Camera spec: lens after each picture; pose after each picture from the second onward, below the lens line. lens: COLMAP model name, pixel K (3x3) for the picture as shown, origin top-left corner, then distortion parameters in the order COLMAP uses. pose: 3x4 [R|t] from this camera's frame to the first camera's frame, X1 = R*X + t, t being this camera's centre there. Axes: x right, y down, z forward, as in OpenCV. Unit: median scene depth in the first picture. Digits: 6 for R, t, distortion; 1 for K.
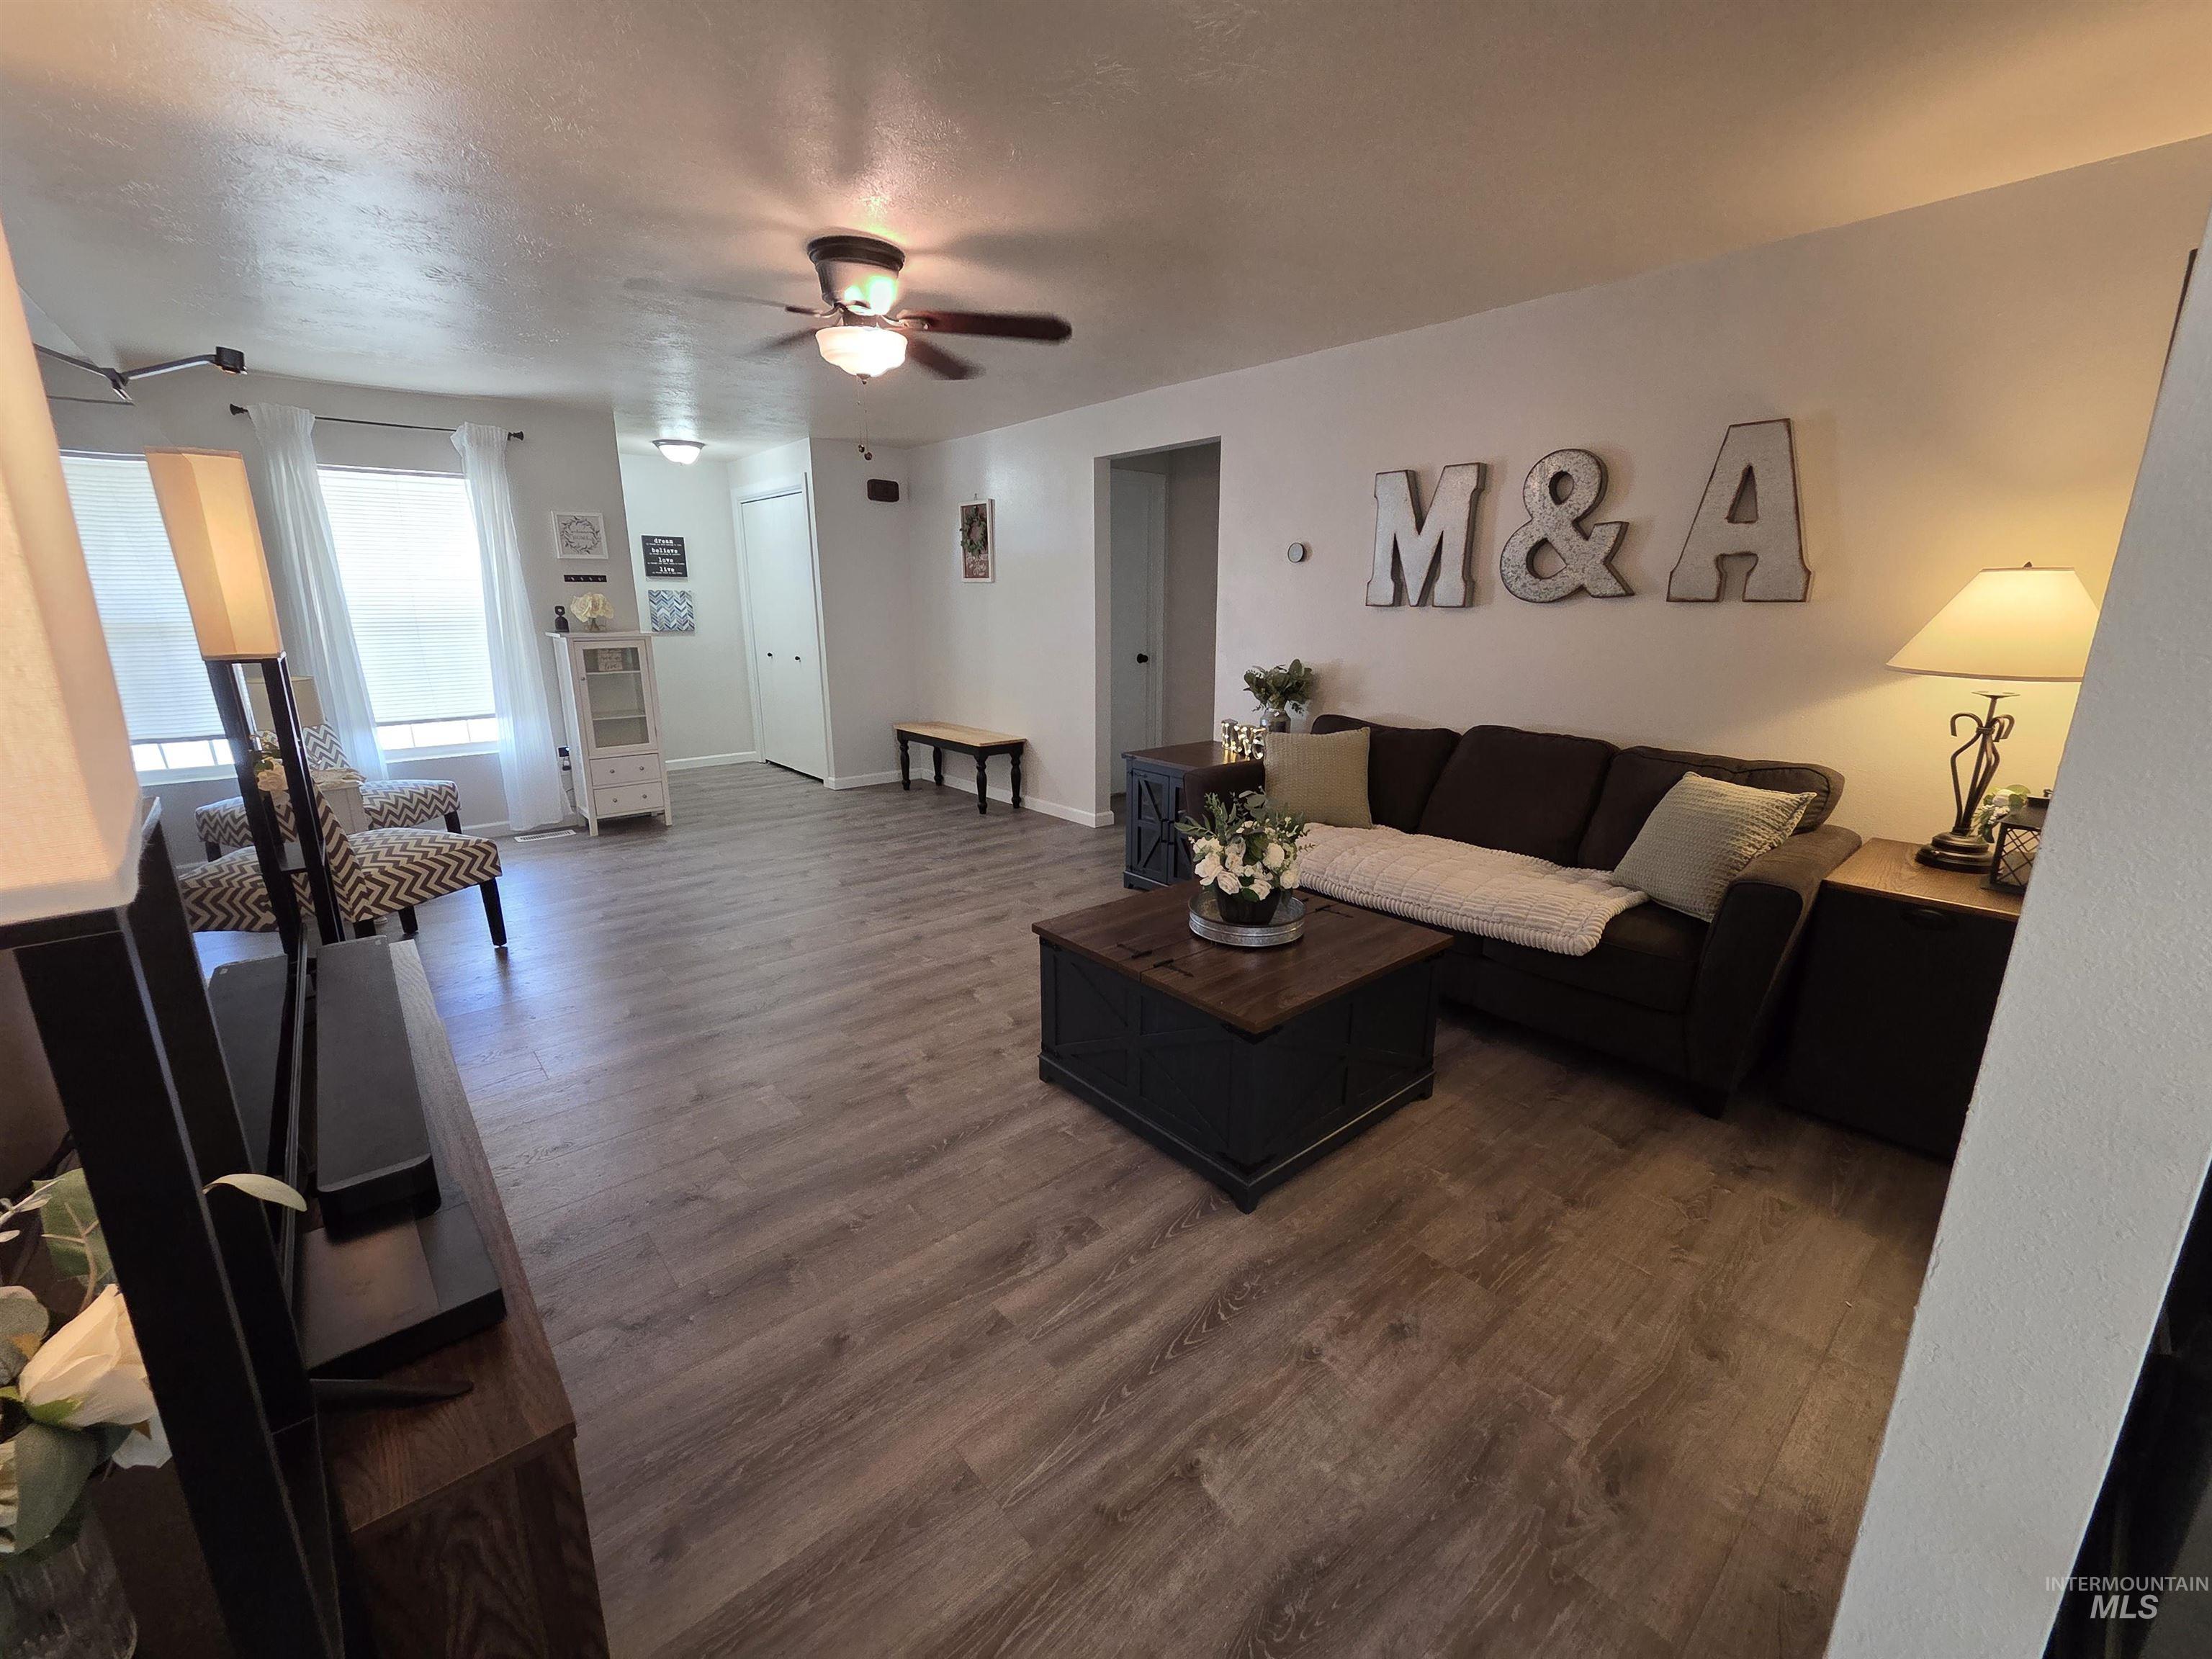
lens RADIAL K [[899.8, 0, 1098.7], [0, 899.8, 825.2], [0, 0, 1]] dist [0.001197, -0.008822]
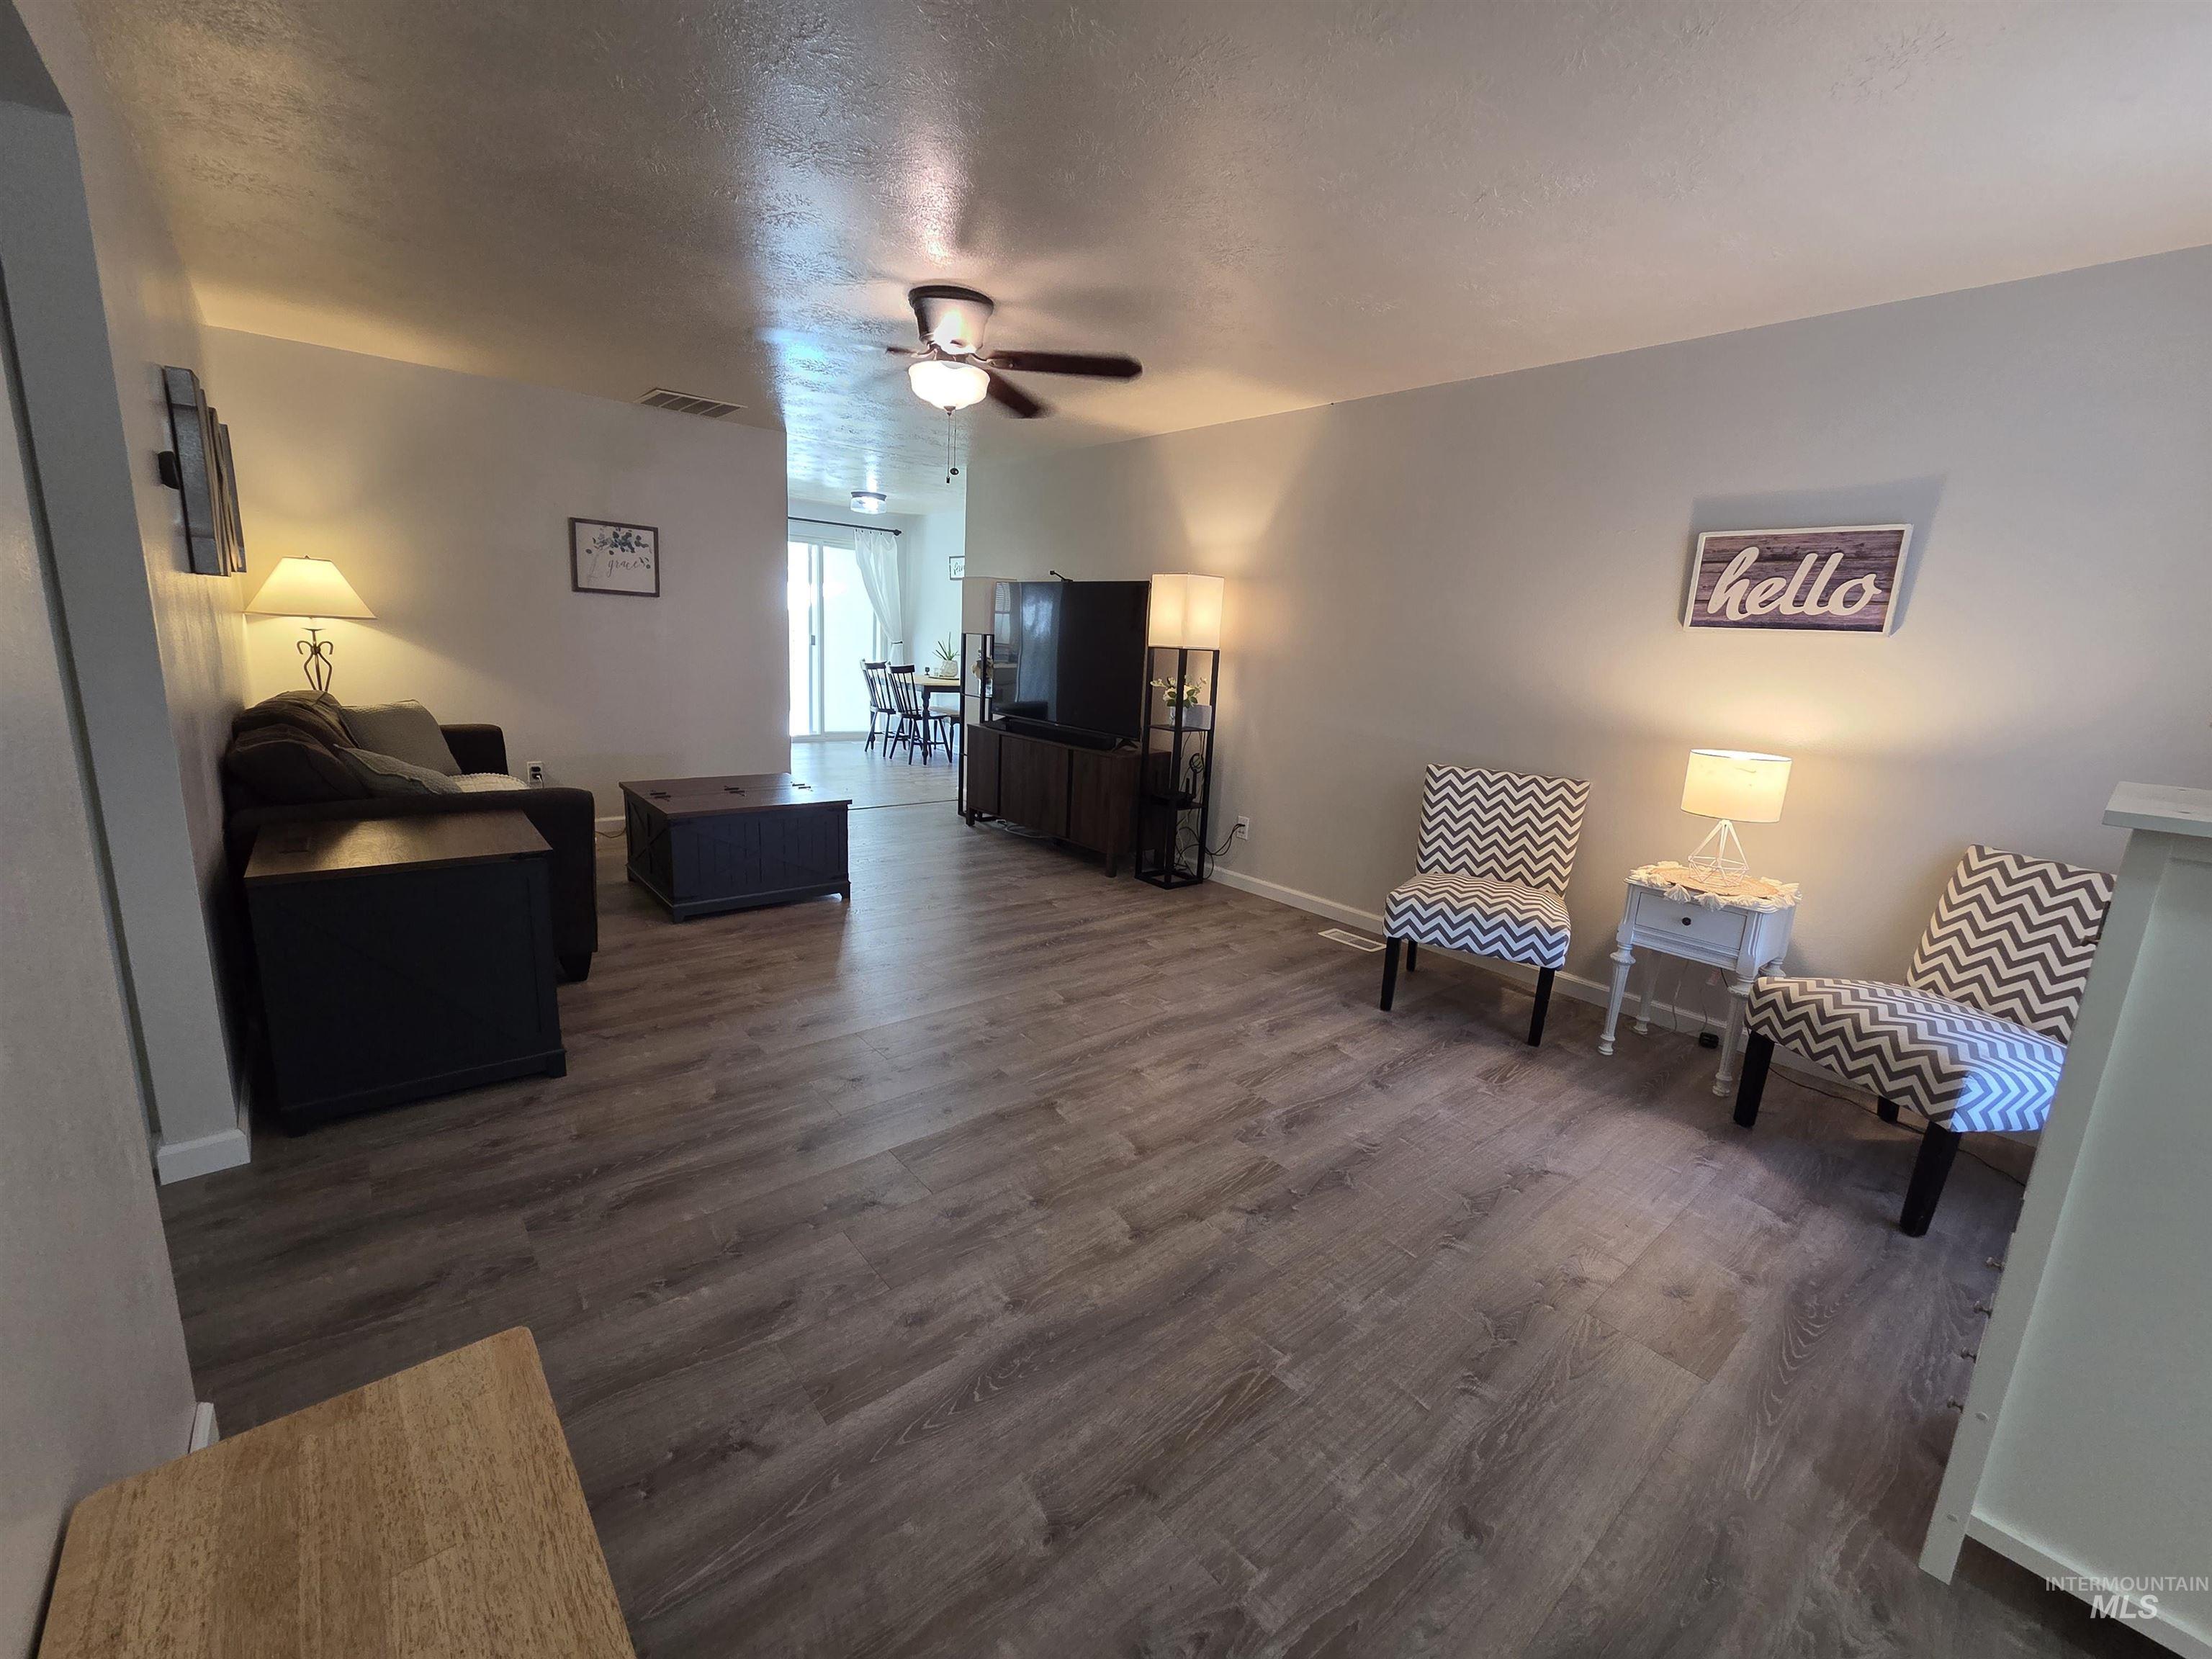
lens RADIAL K [[899.8, 0, 1098.7], [0, 899.8, 825.2], [0, 0, 1]] dist [0.001197, -0.008822]
pose [[-0.998857, -0.047792, 0.000900, -0.255618], [-0.042587, 0.898304, 0.437305, -0.293269], [-0.021708, 0.436767, -0.899313, 1.194262]]
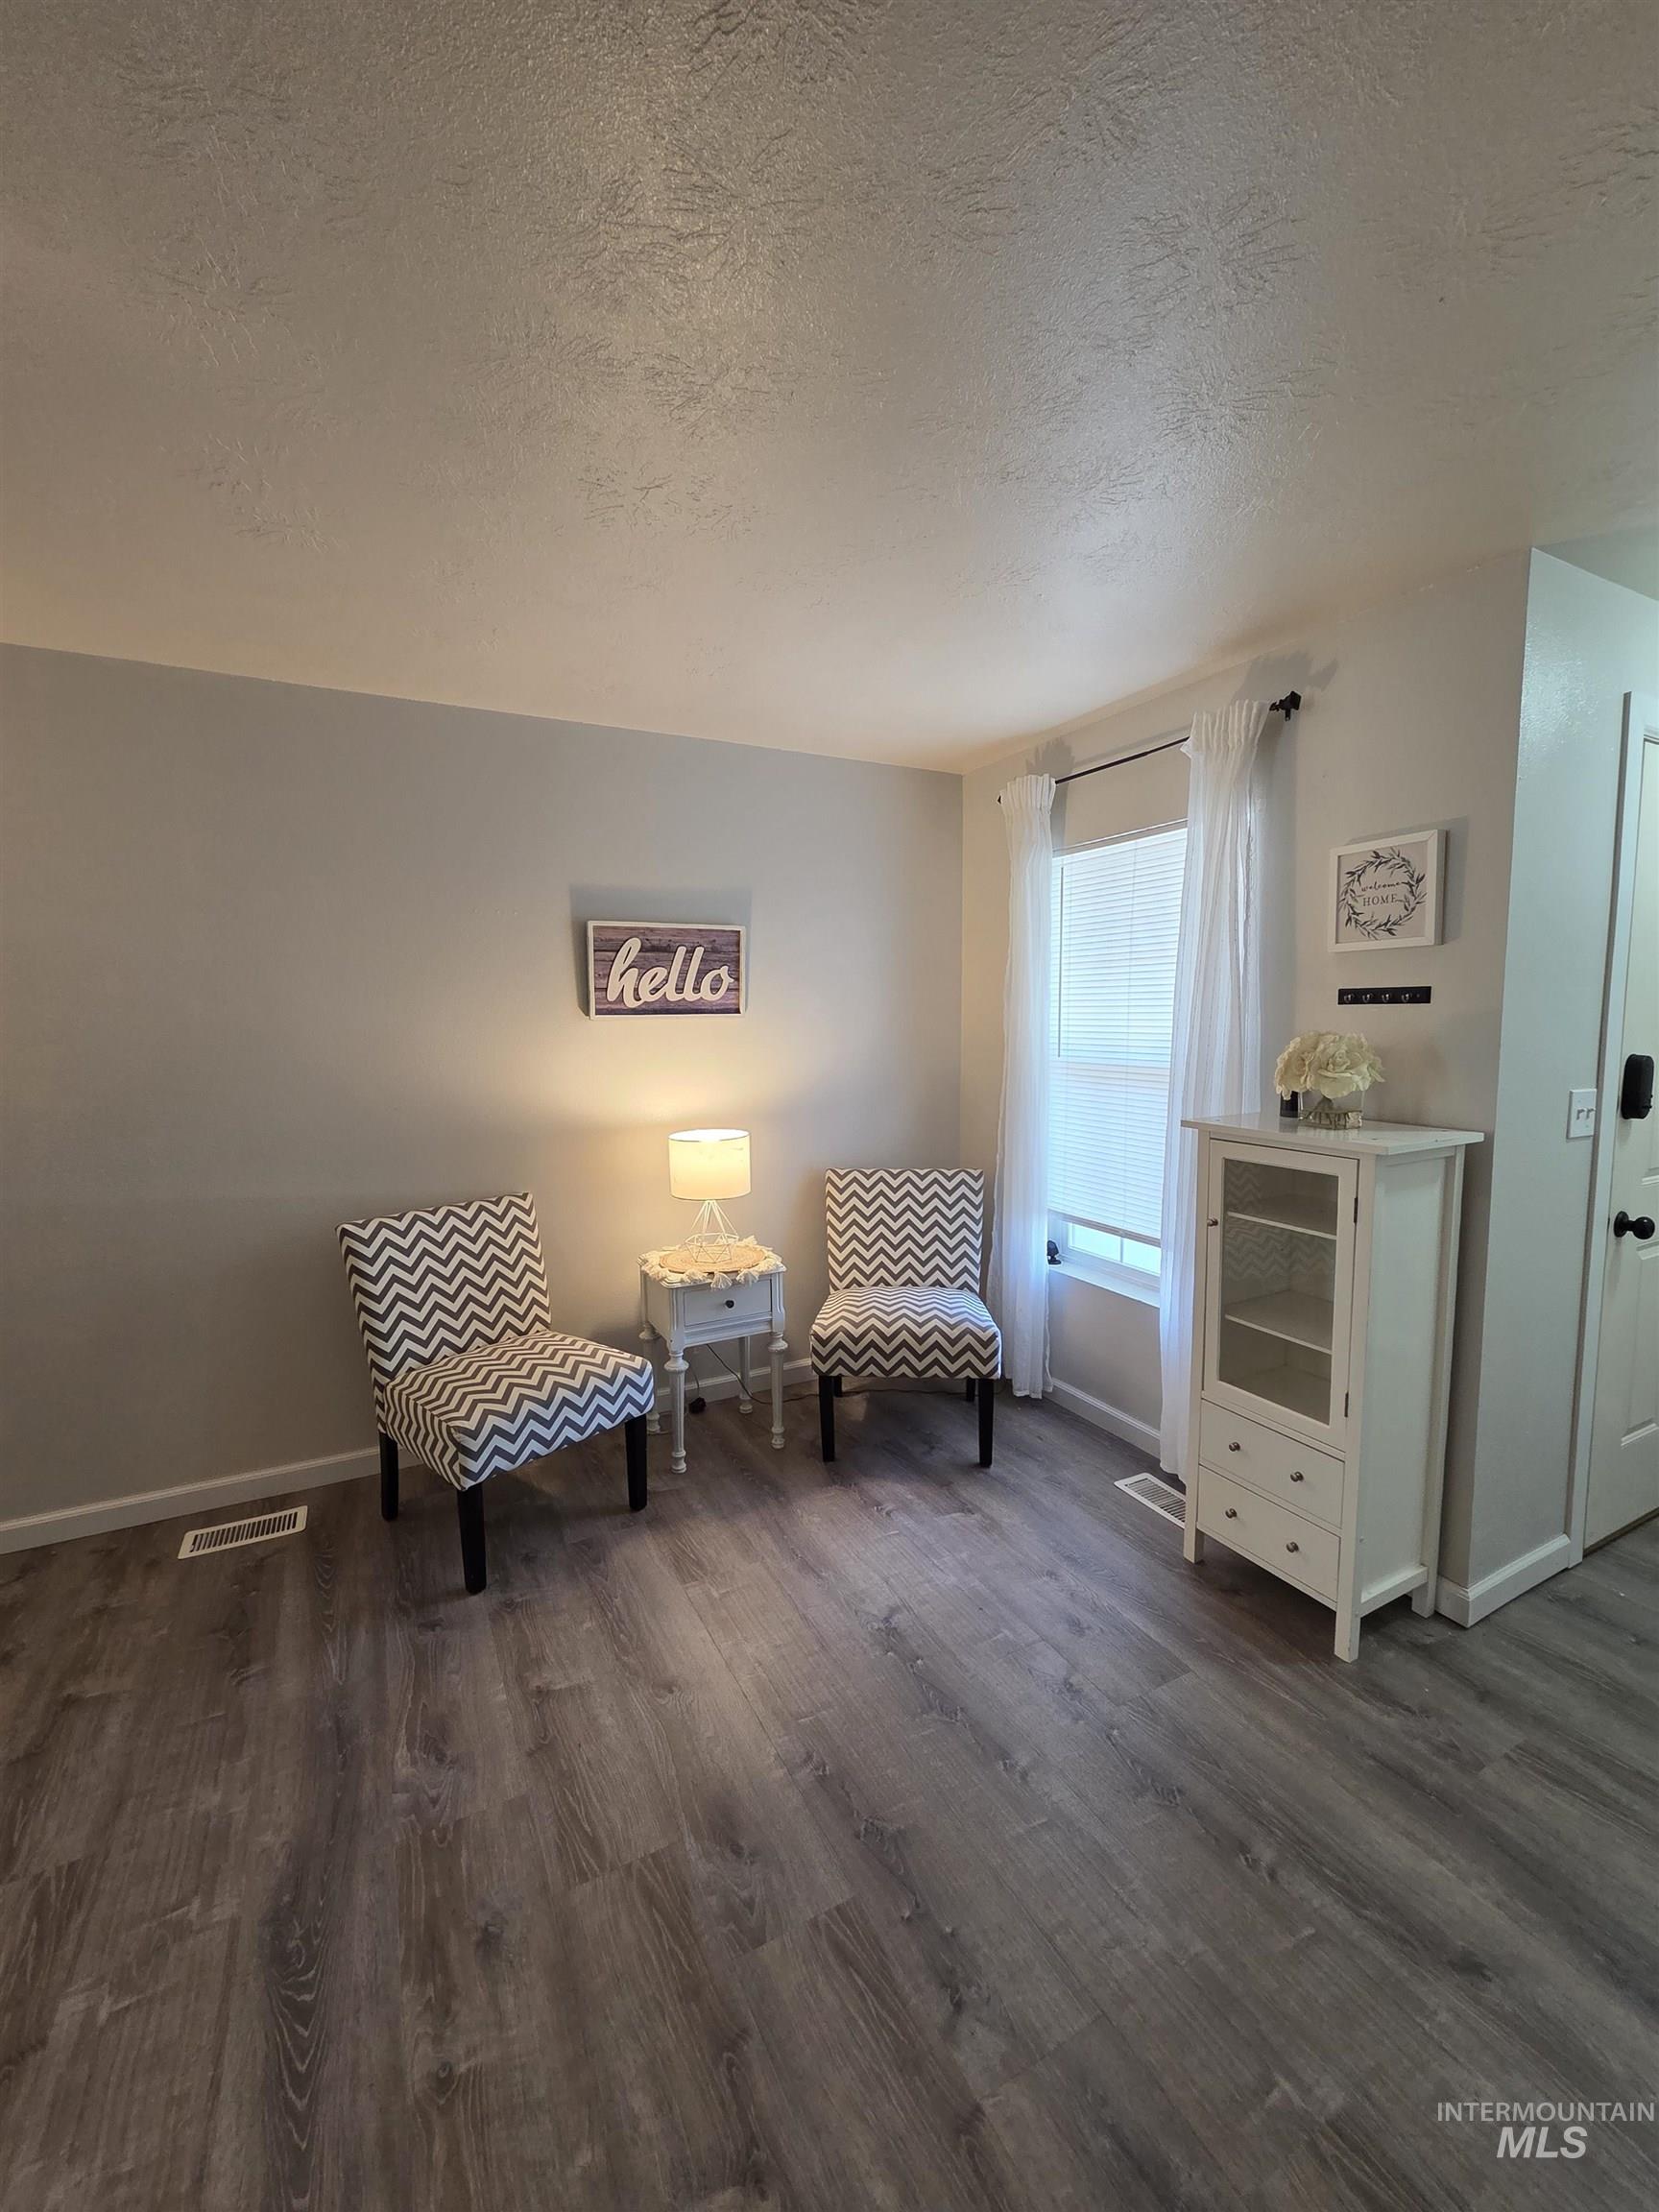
lens RADIAL K [[898.7, 0, 829.4], [0, 898.7, 1098.3], [0, 0, 1]] dist [-0.000674, 0.000006]
pose [[-0.228824, 0.095808, -0.968742, -0.107407], [-0.224451, 0.963139, 0.148270, -0.234780], [0.947239, 0.251363, -0.198885, 0.859301]]
